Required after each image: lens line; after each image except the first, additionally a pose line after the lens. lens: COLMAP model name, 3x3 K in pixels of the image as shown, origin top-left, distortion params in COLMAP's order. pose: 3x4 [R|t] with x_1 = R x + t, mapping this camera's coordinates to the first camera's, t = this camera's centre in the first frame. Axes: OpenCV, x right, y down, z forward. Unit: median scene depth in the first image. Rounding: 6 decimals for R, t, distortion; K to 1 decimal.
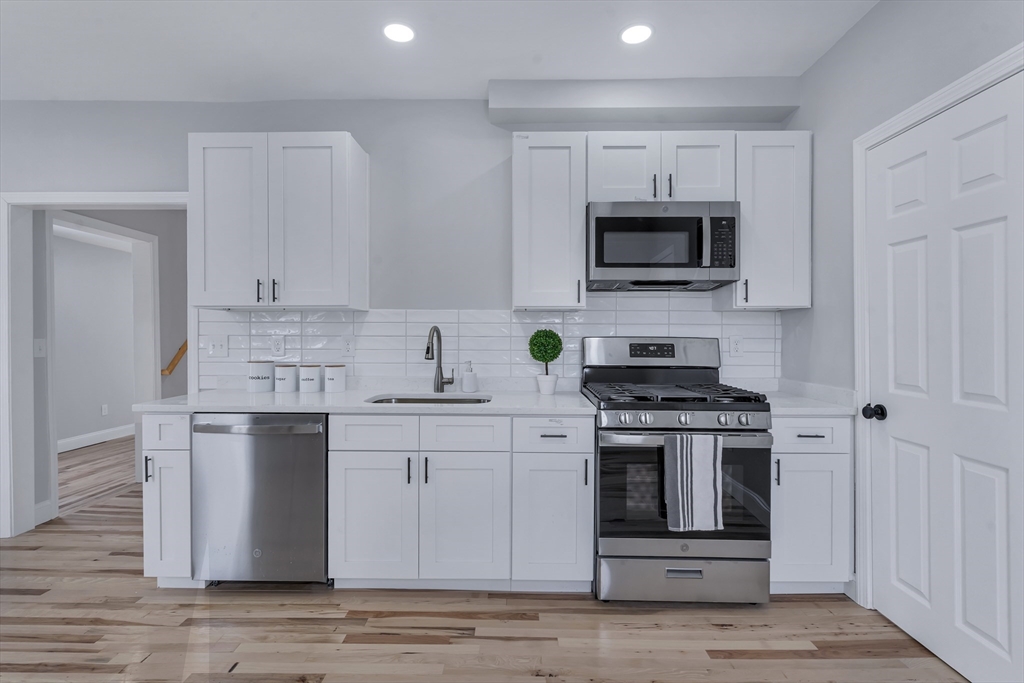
lens RADIAL K [[493.4, 0, 513.4], [0, 493.4, 337.7], [0, 0, 1]] dist [0.003932, -0.001197]
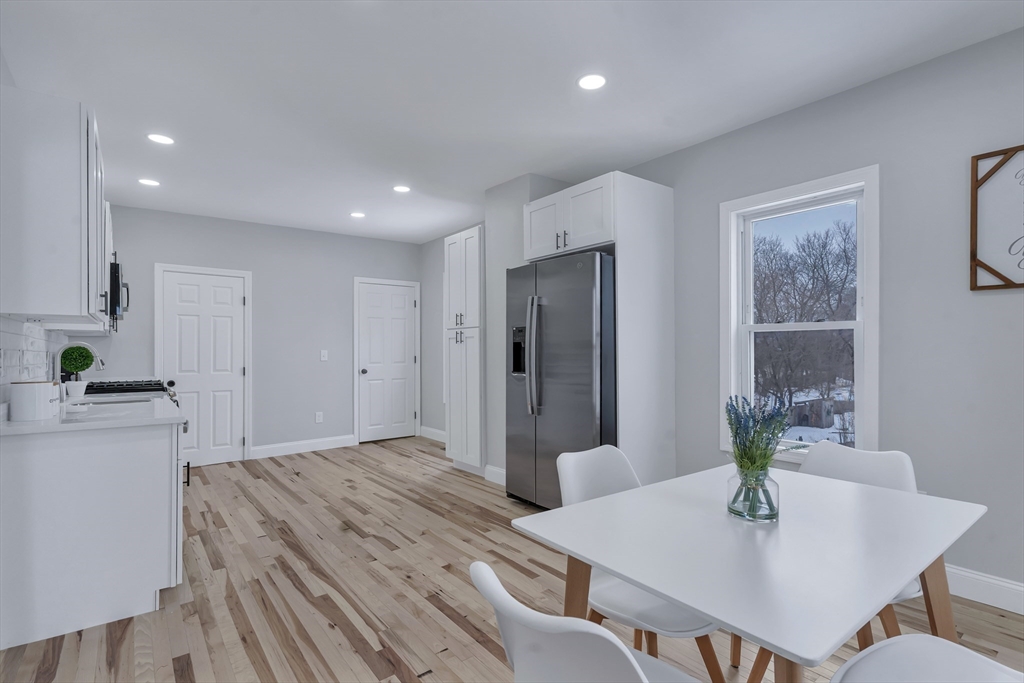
lens RADIAL K [[493.4, 0, 515.1], [0, 493.4, 351.7], [0, 0, 1]] dist [0.003932, -0.001197]
pose [[-0.623439, 0.002366, 0.781868, -1.957408], [0.007613, 0.999966, 0.003045, 0.002909], [-0.781835, 0.007851, -0.623437, 1.078954]]
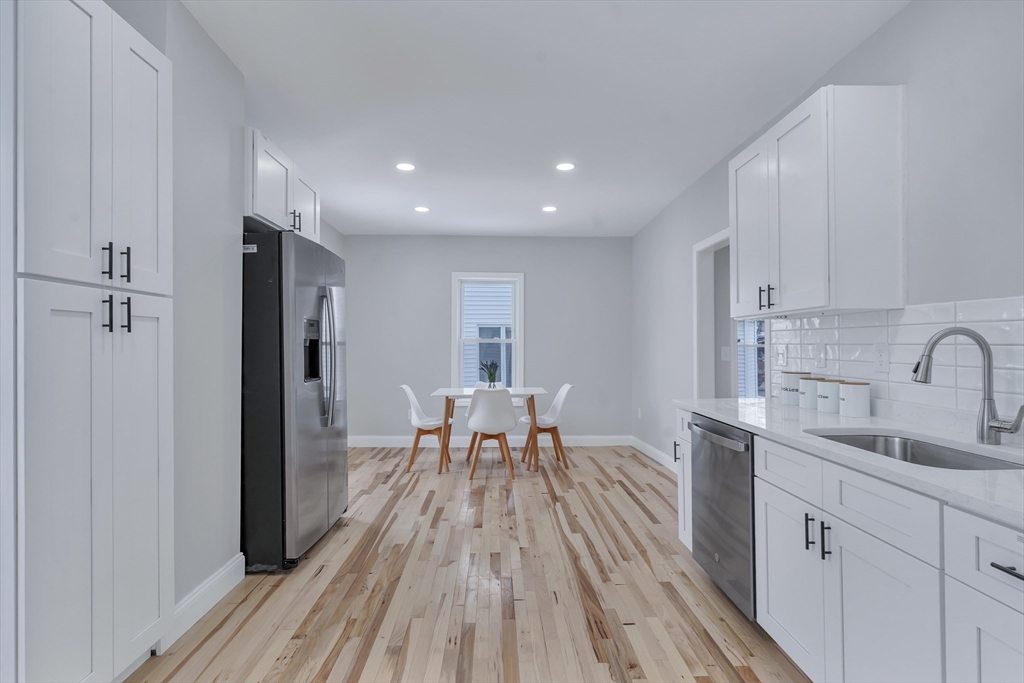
lens RADIAL K [[493.4, 0, 507.2], [0, 493.4, 342.1], [0, 0, 1]] dist [0.003932, -0.001197]
pose [[0.031525, -0.007538, -0.999475, 0.482487], [0.005392, 0.999958, -0.007372, -0.005338], [0.999488, -0.005157, 0.031564, 0.521155]]
